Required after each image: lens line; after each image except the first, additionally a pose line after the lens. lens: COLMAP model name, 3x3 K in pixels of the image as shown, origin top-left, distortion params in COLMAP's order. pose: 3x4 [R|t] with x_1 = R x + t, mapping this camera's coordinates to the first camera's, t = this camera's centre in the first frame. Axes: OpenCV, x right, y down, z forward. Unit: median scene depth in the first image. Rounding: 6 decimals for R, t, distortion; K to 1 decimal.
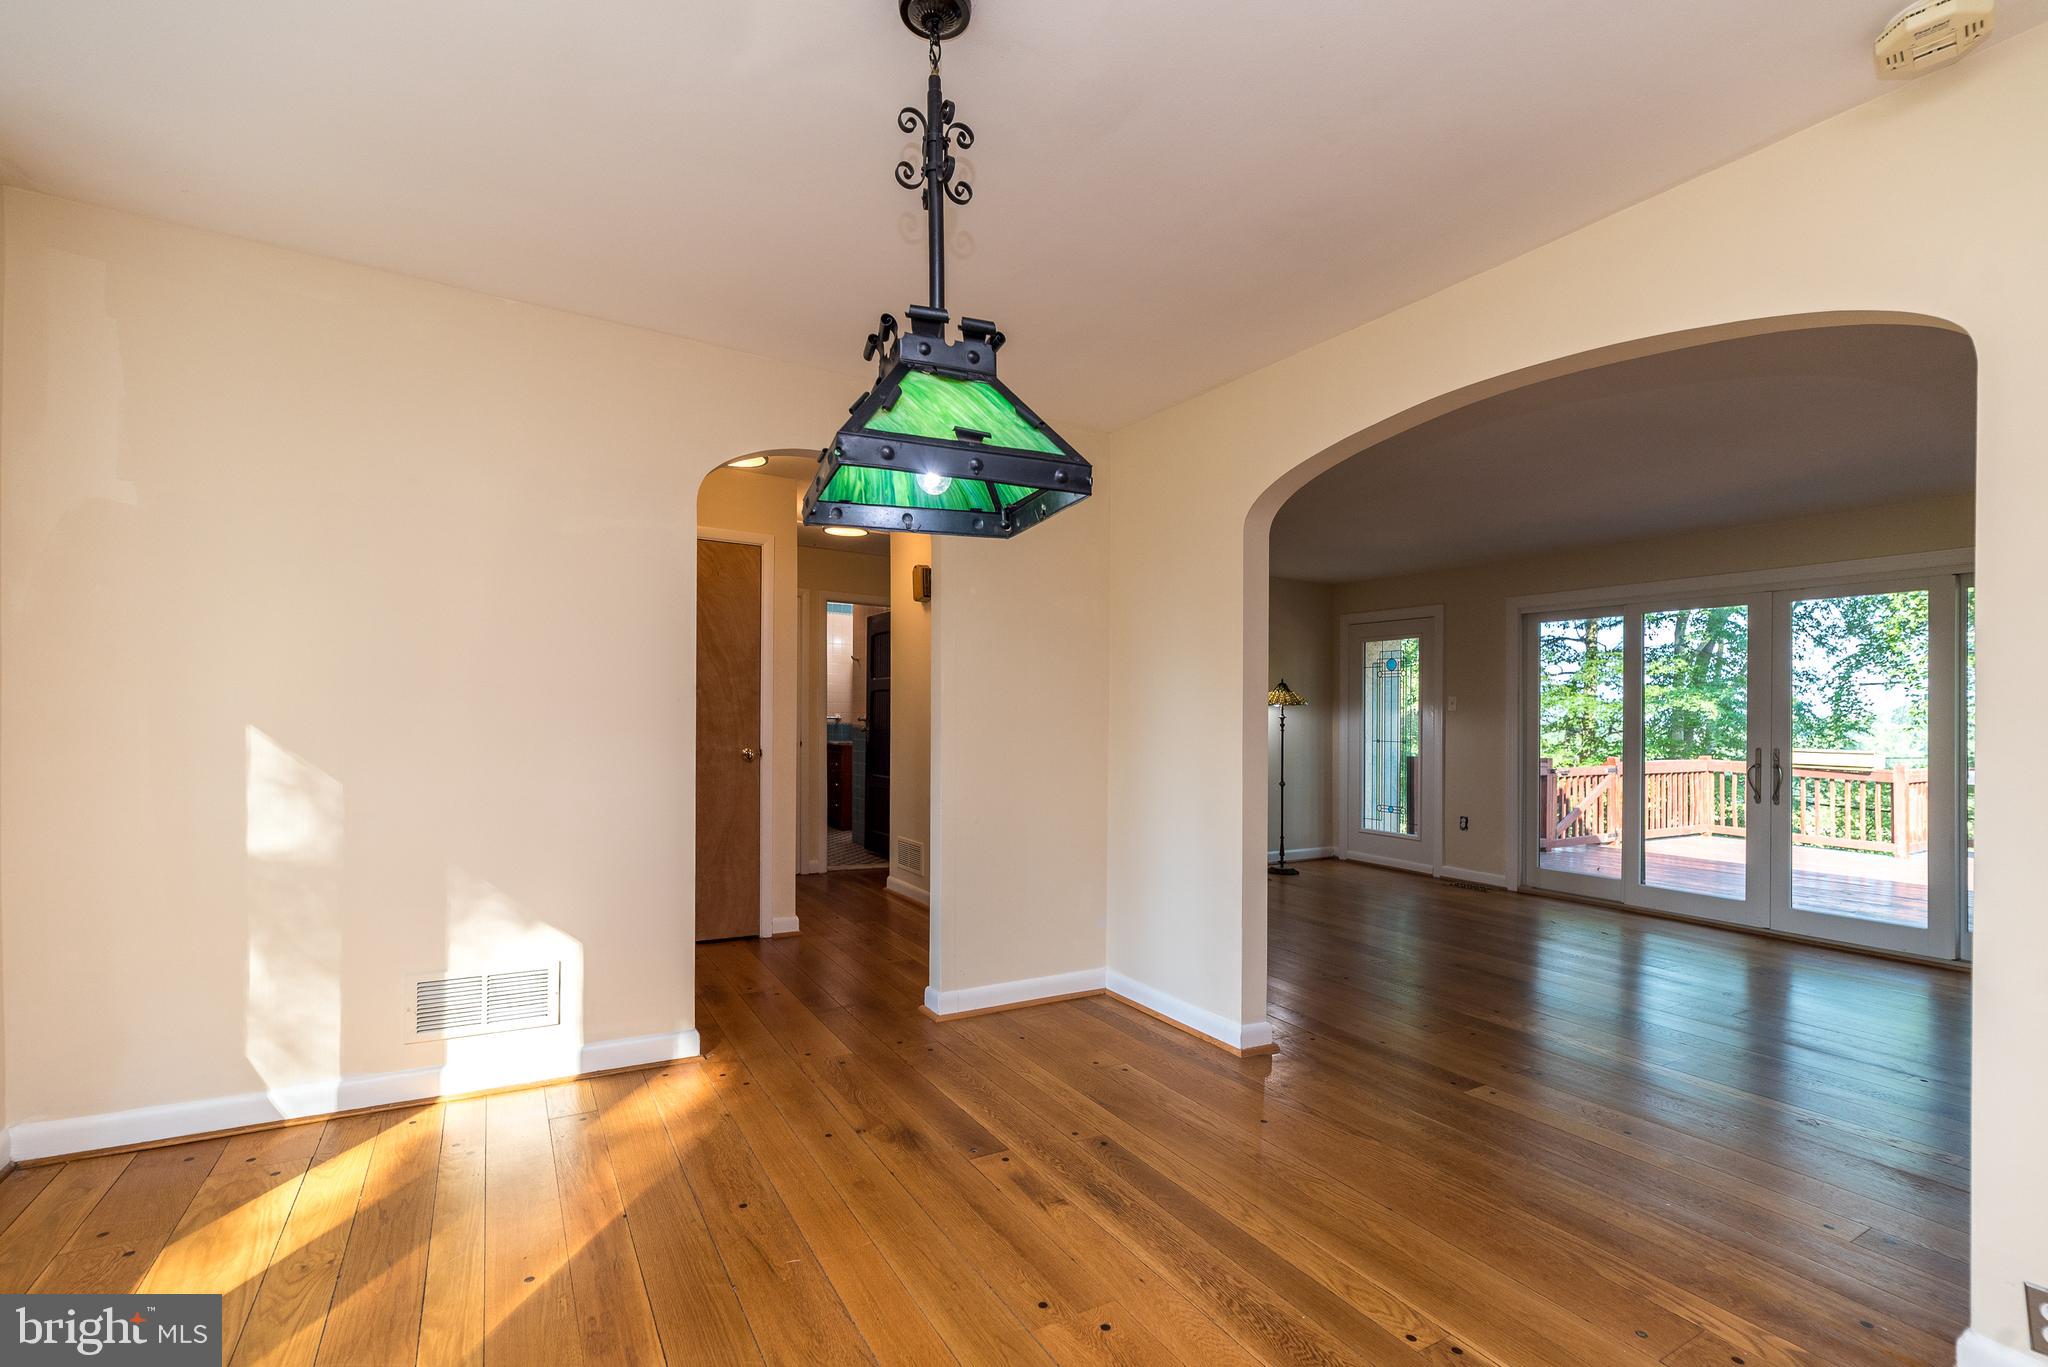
lens RADIAL K [[892.6, 0, 1029.5], [0, 892.6, 727.6], [0, 0, 1]] dist [0.006278, 0.000269]
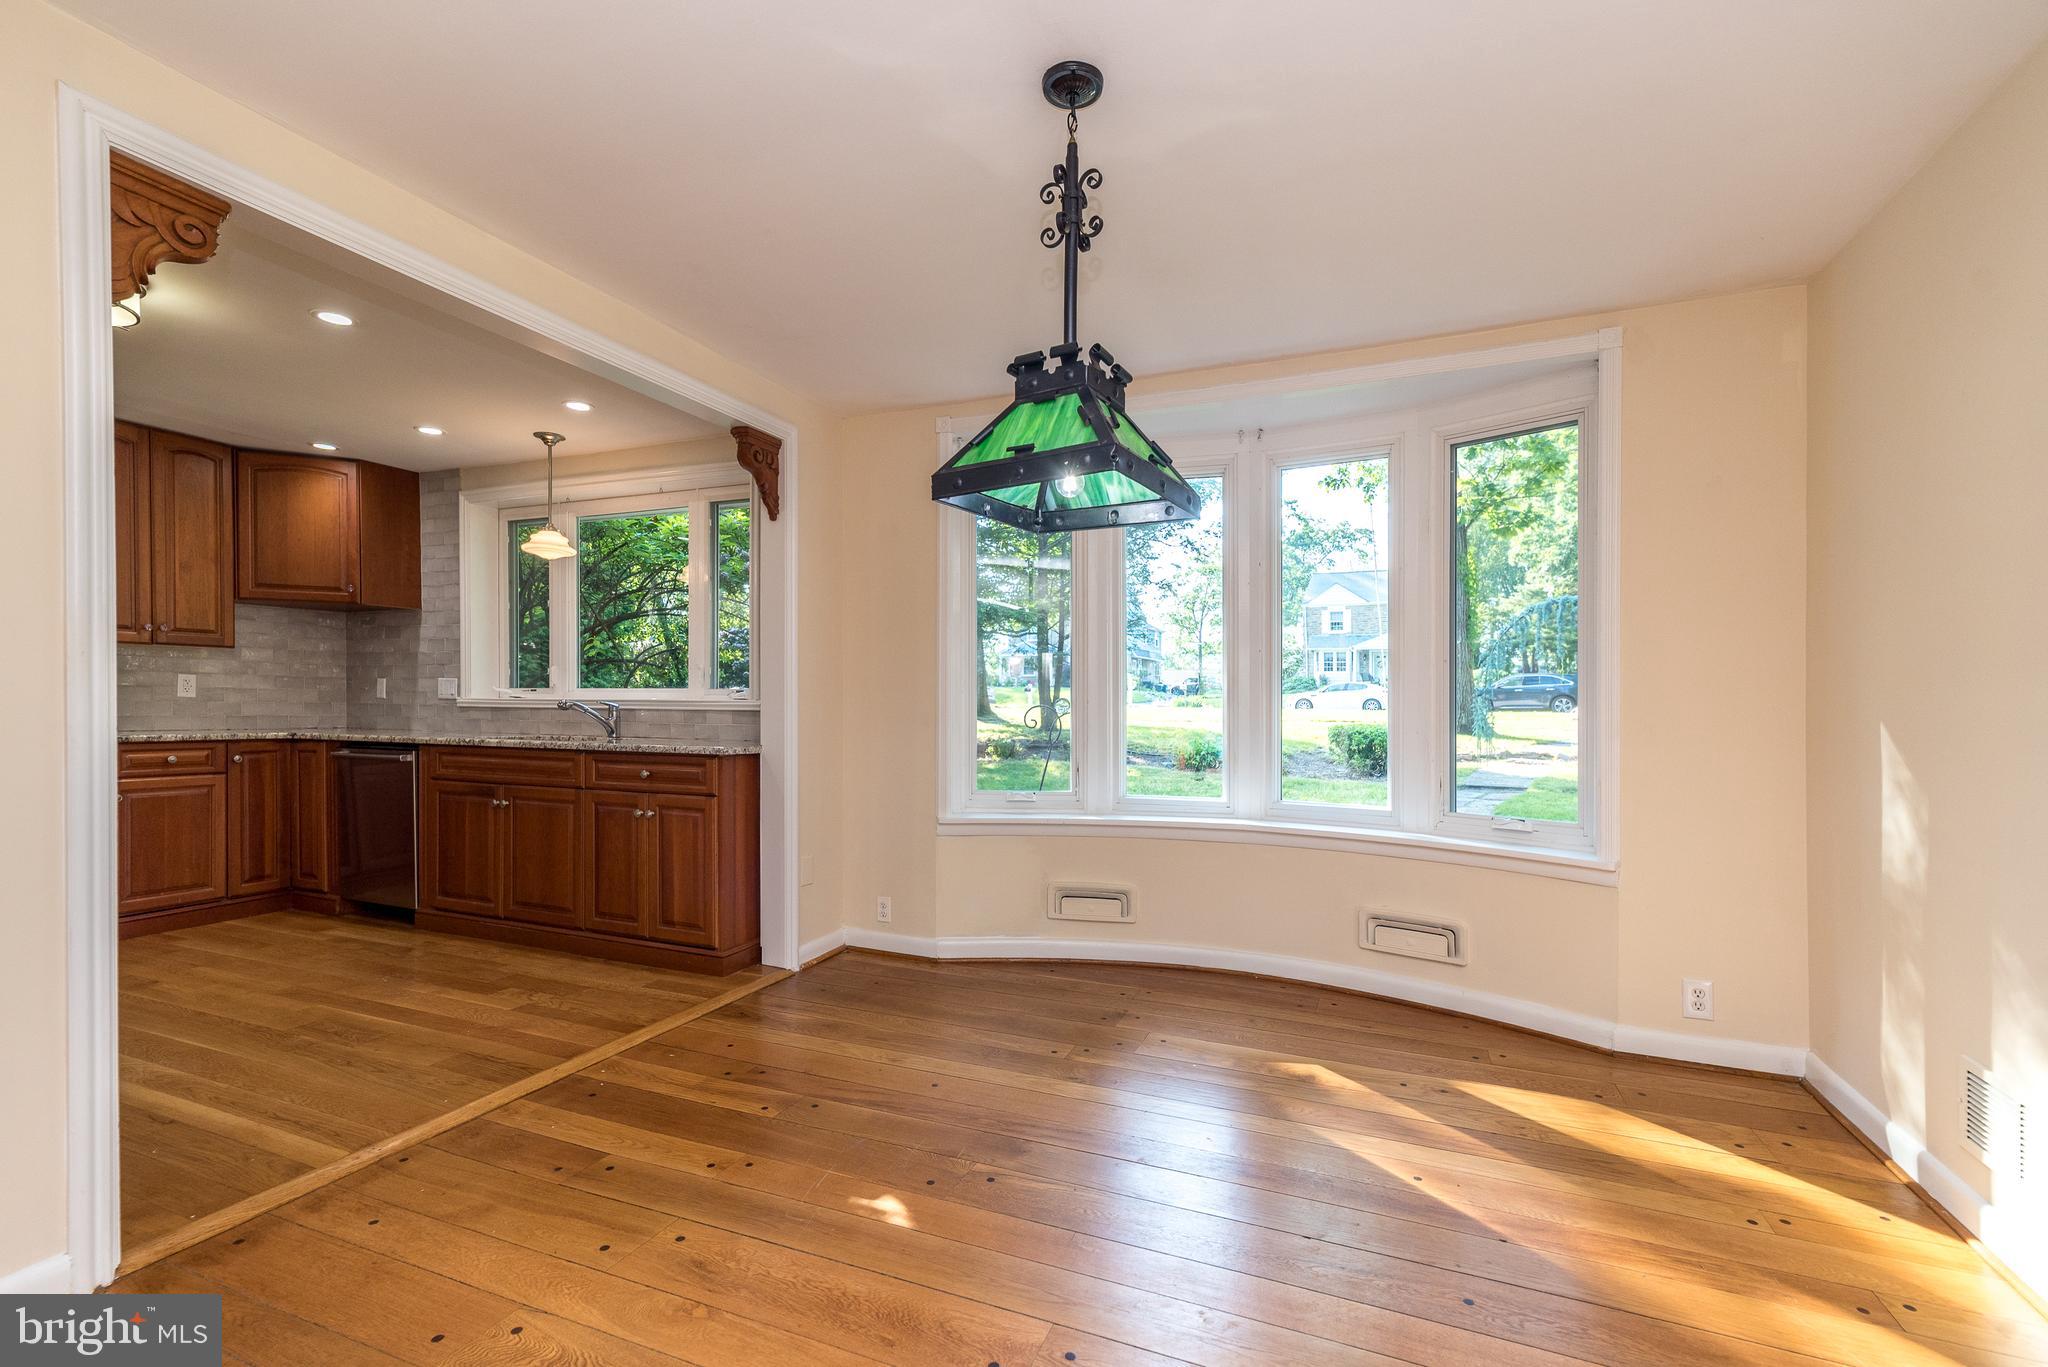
lens RADIAL K [[892.6, 0, 1029.5], [0, 892.6, 712.3], [0, 0, 1]] dist [0.006278, 0.000269]
pose [[-0.804652, -0.030196, -0.592978, 0.388878], [-0.033672, 0.999419, -0.005202, 0.019069], [0.592791, 0.015781, -0.805202, 1.118423]]
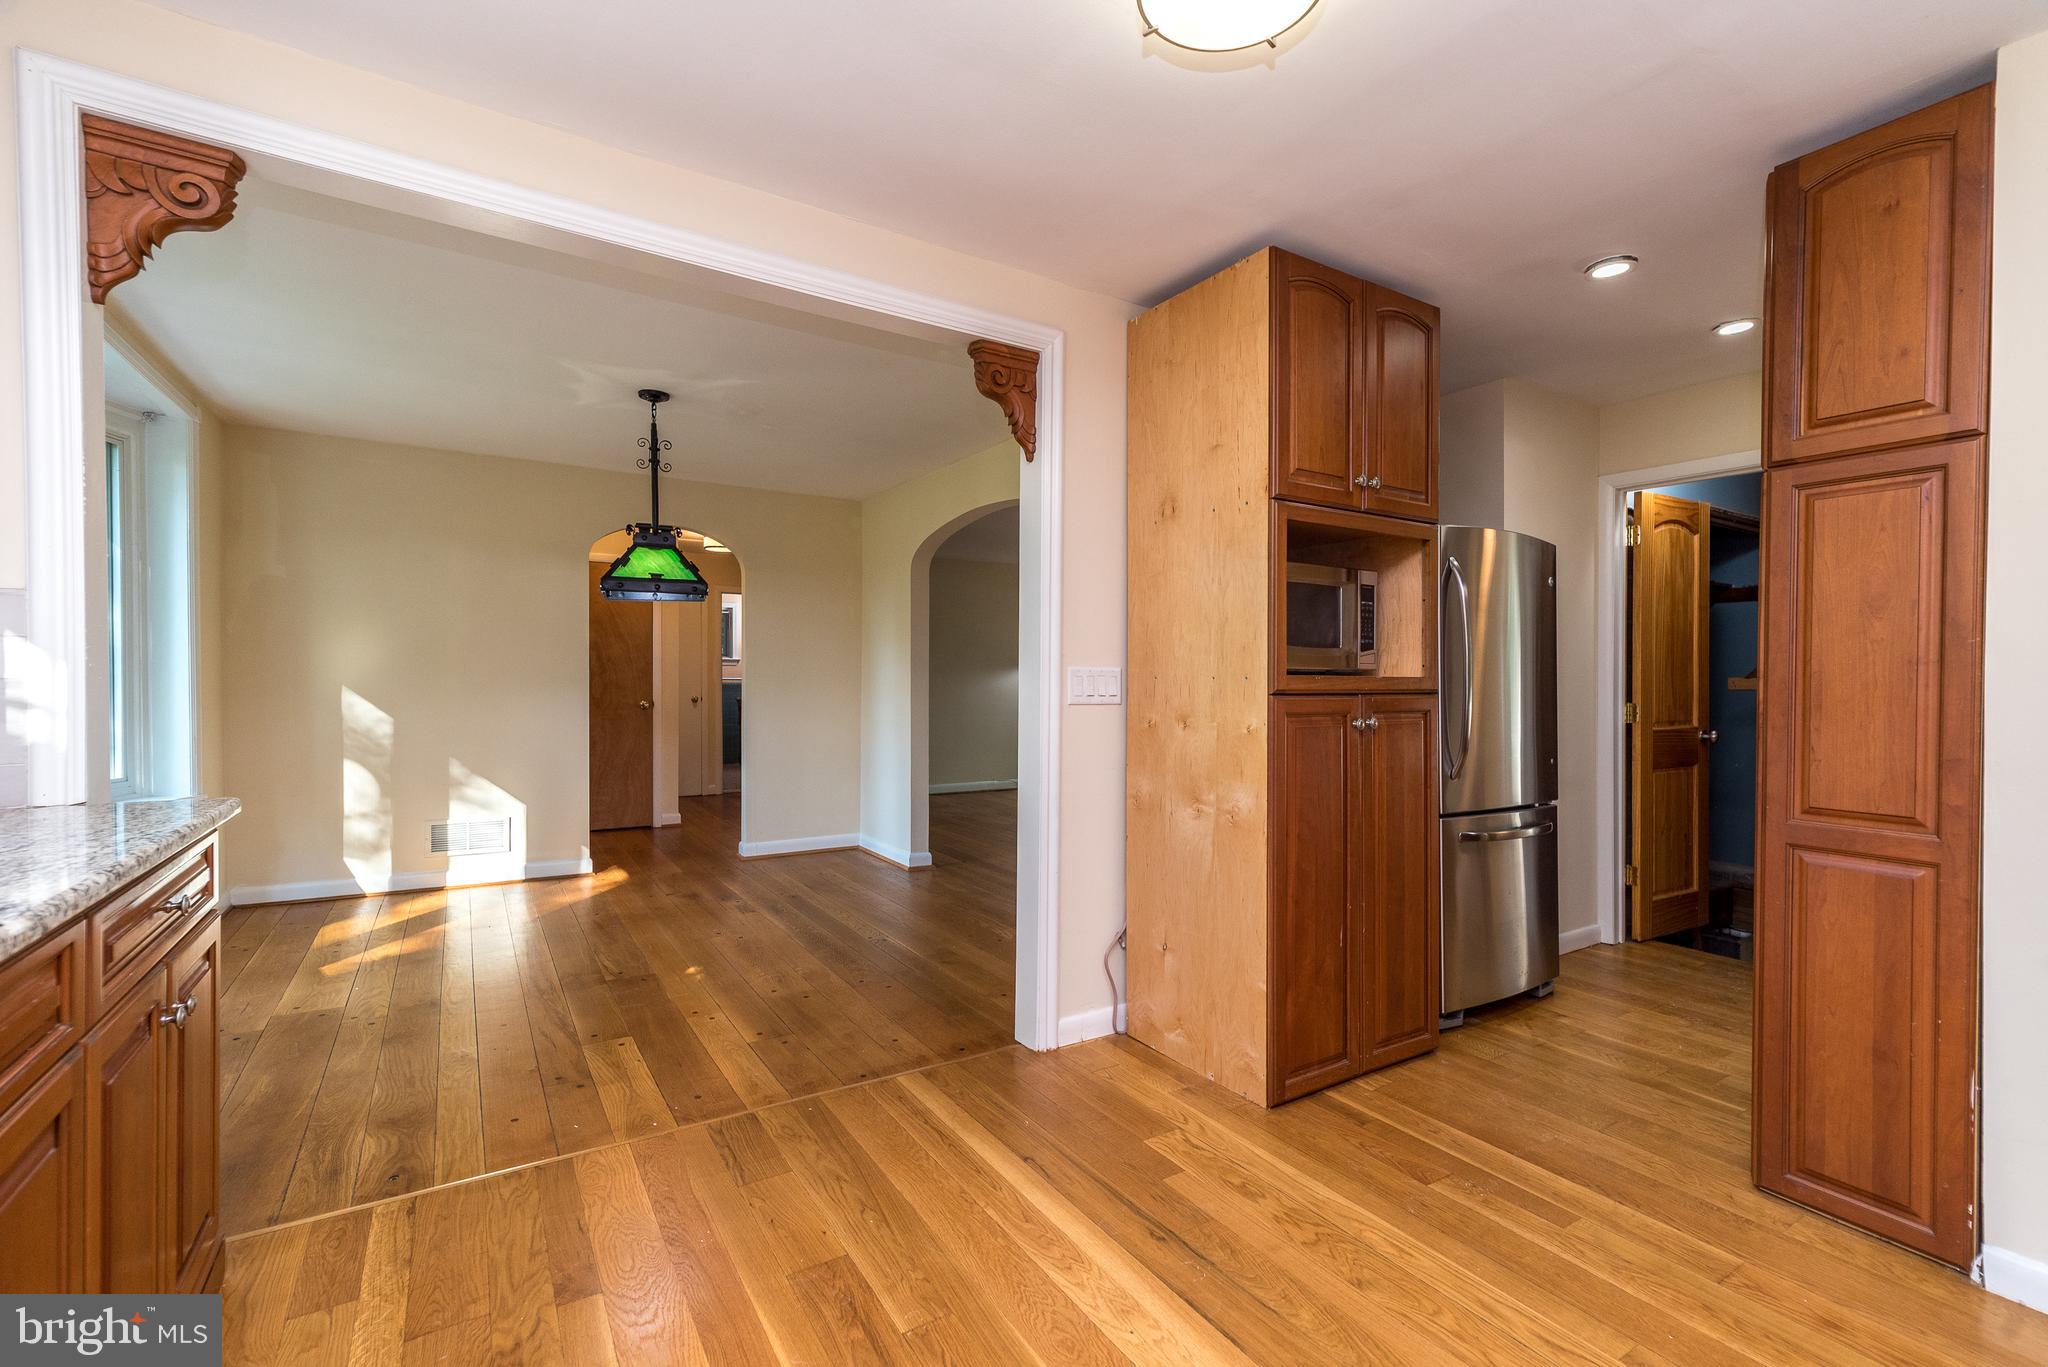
lens RADIAL K [[892.6, 0, 1032.5], [0, 892.6, 674.3], [0, 0, 1]] dist [0.006278, 0.000269]
pose [[0.999535, -0.015902, 0.026027, 0.522350], [0.016150, 0.999826, -0.009324, 0.005963], [-0.025874, 0.009740, 0.999618, -0.900464]]
